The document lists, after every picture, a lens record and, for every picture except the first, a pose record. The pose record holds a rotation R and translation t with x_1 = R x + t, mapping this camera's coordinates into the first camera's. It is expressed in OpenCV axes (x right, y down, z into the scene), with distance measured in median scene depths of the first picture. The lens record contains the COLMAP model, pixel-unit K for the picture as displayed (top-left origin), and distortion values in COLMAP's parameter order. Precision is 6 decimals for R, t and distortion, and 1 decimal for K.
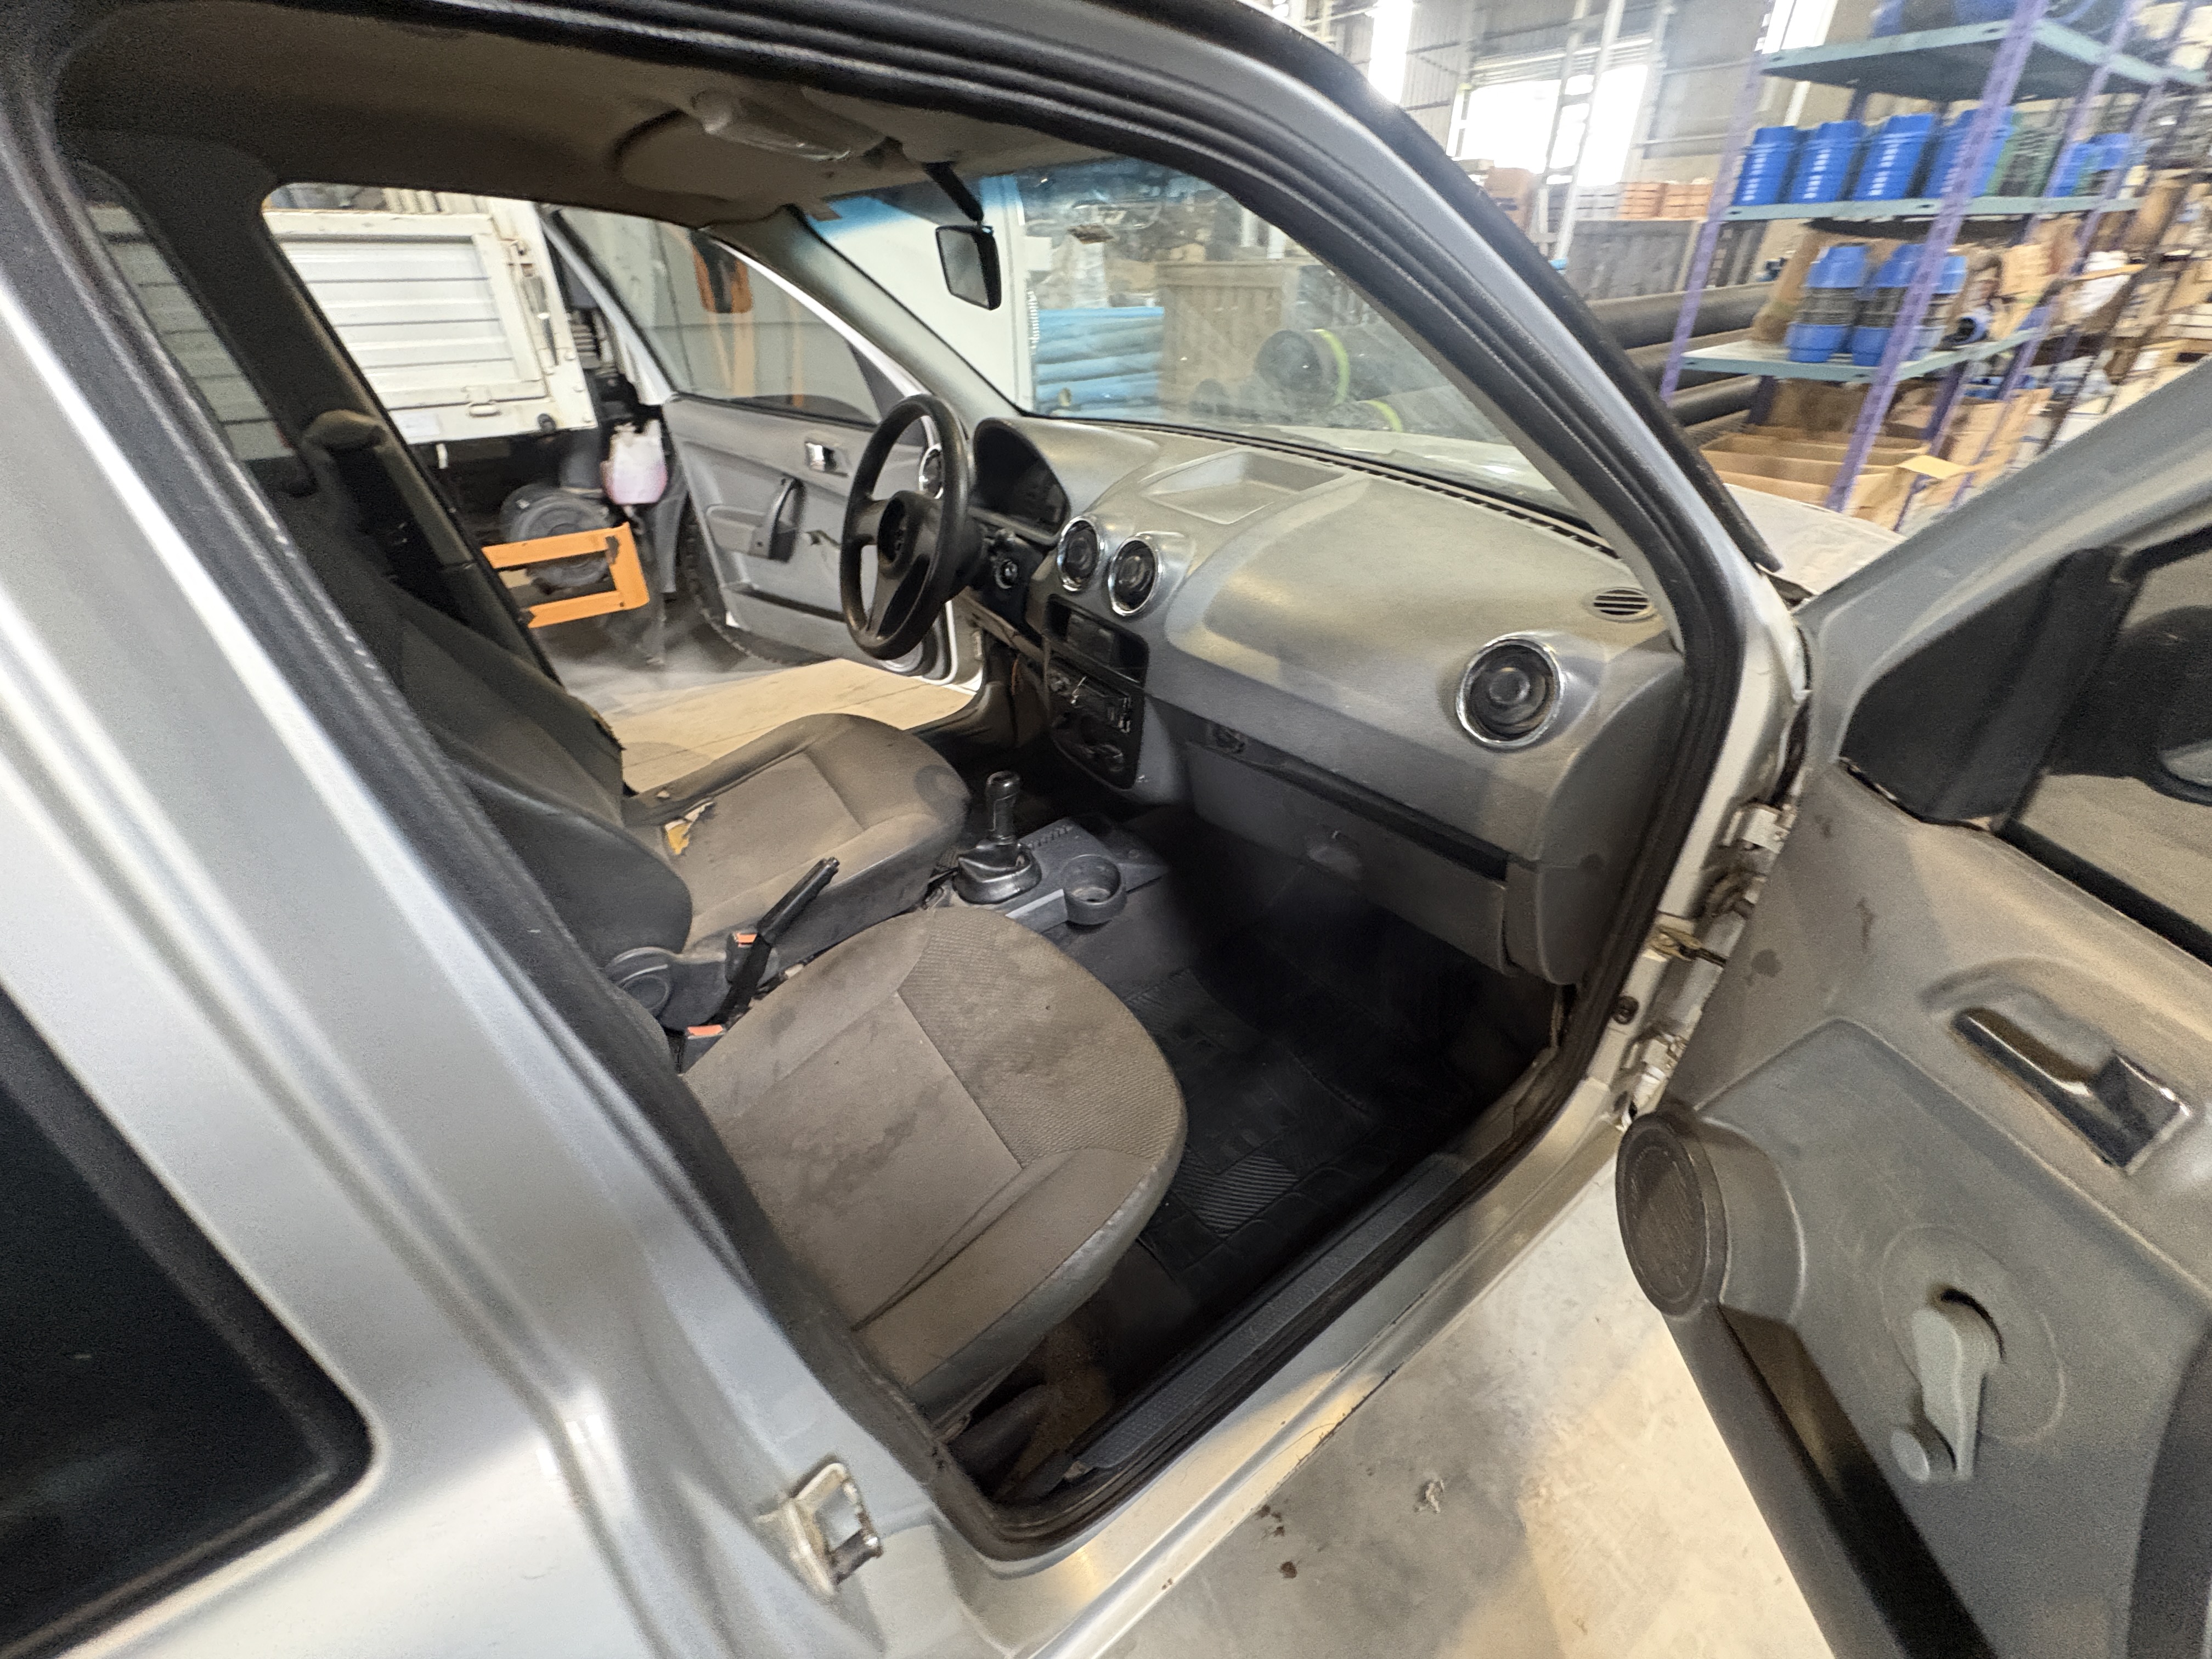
lens RADIAL K [[876.1, 0, 1106.0], [0, 876.1, 829.5], [0, 0, 1]] dist [0.000016, 0.000236]
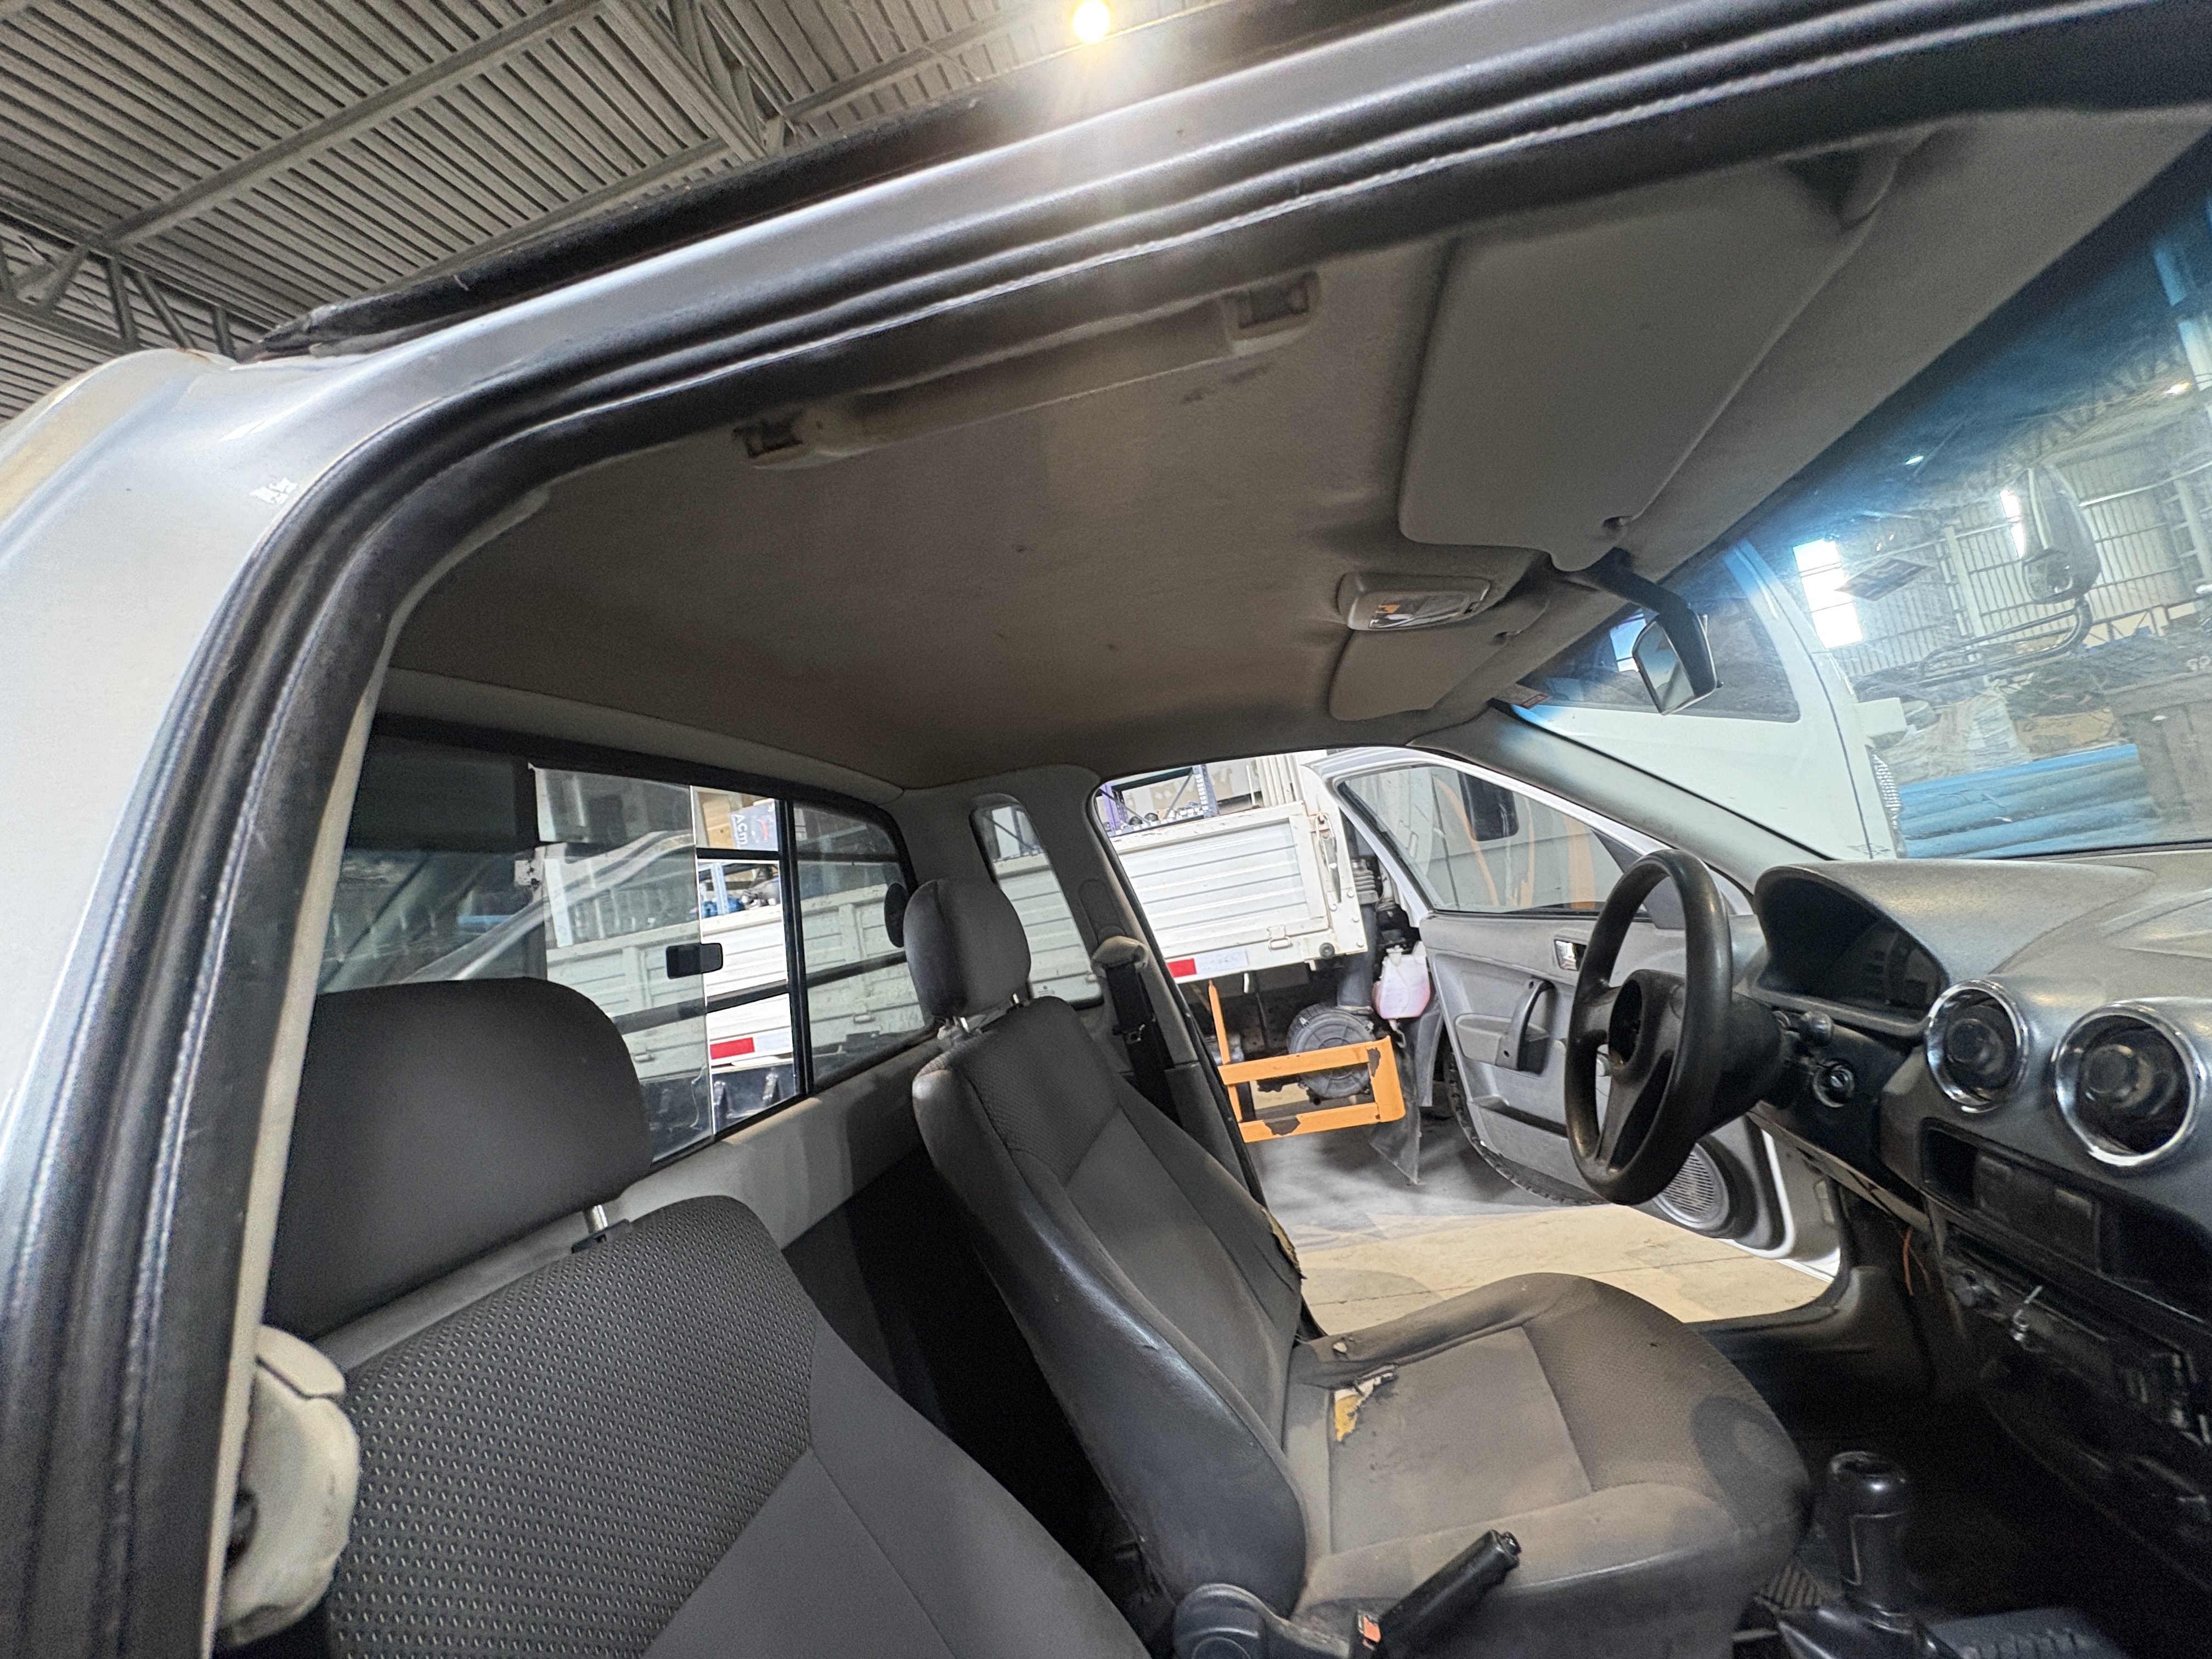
lens RADIAL K [[885.7, 0, 1100.8], [0, 885.7, 831.0], [0, 0, 1]] dist [0.000113, -0.000049]
pose [[0.671640, -0.182258, -0.718110, 0.021132], [-0.238483, 0.864497, -0.442461, -0.038515], [0.701445, 0.468431, 0.537165, 0.186501]]
